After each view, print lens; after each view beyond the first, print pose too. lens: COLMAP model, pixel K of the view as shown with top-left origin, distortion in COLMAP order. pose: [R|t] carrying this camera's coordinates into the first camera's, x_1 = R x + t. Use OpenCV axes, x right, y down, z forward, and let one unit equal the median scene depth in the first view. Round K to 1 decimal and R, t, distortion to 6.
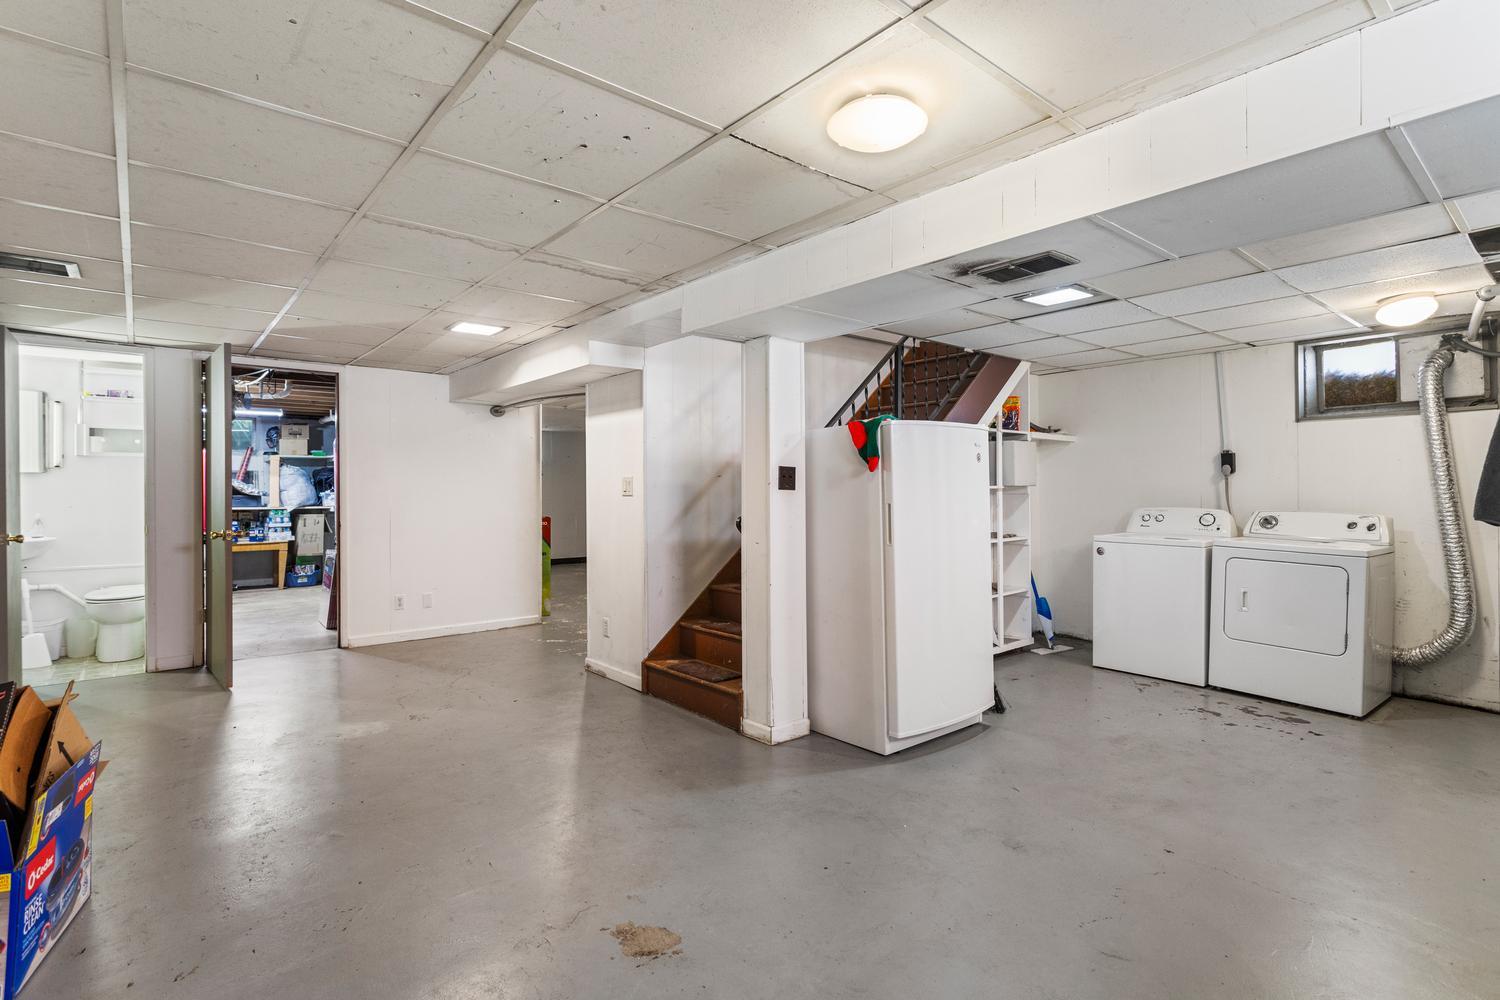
lens RADIAL K [[723.3, 0, 749.0], [0, 723.3, 484.5], [0, 0, 1]] dist [0.001272, 0.000115]
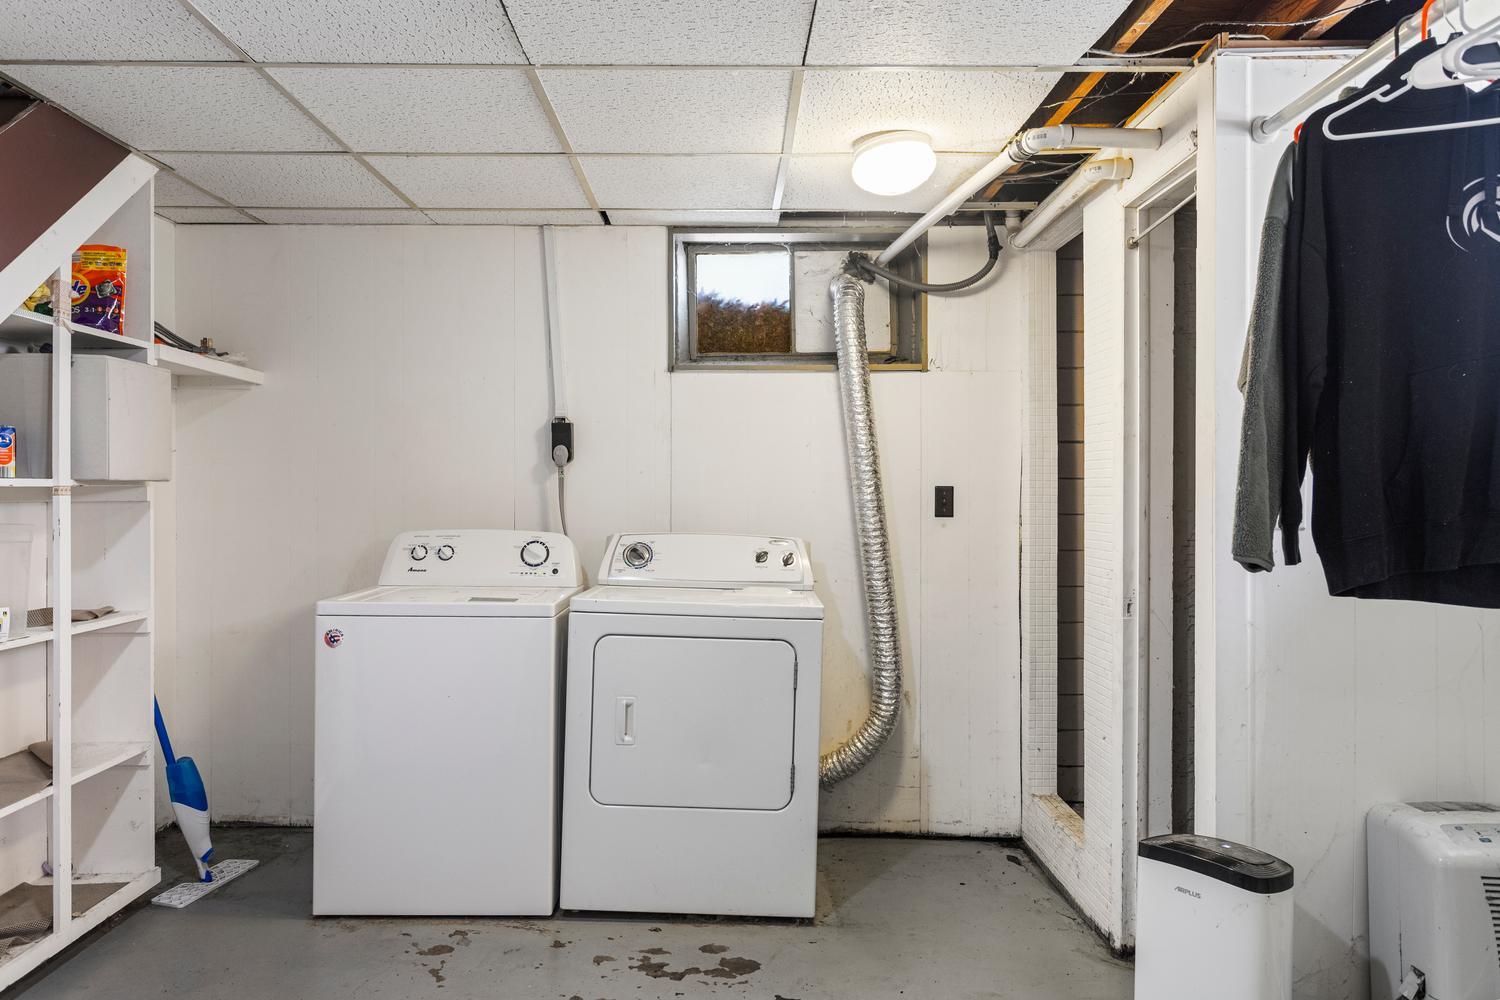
lens RADIAL K [[1059.6, 0, 750.0], [0, 1059.6, 500.0], [0, 0, 1]] dist [0.005201, 0.003836]
pose [[0.634682, 0.001775, 0.772771, 0.160592], [-0.008344, 0.999955, 0.004556, 0.007280], [-0.772728, -0.009339, 0.634668, 0.414635]]
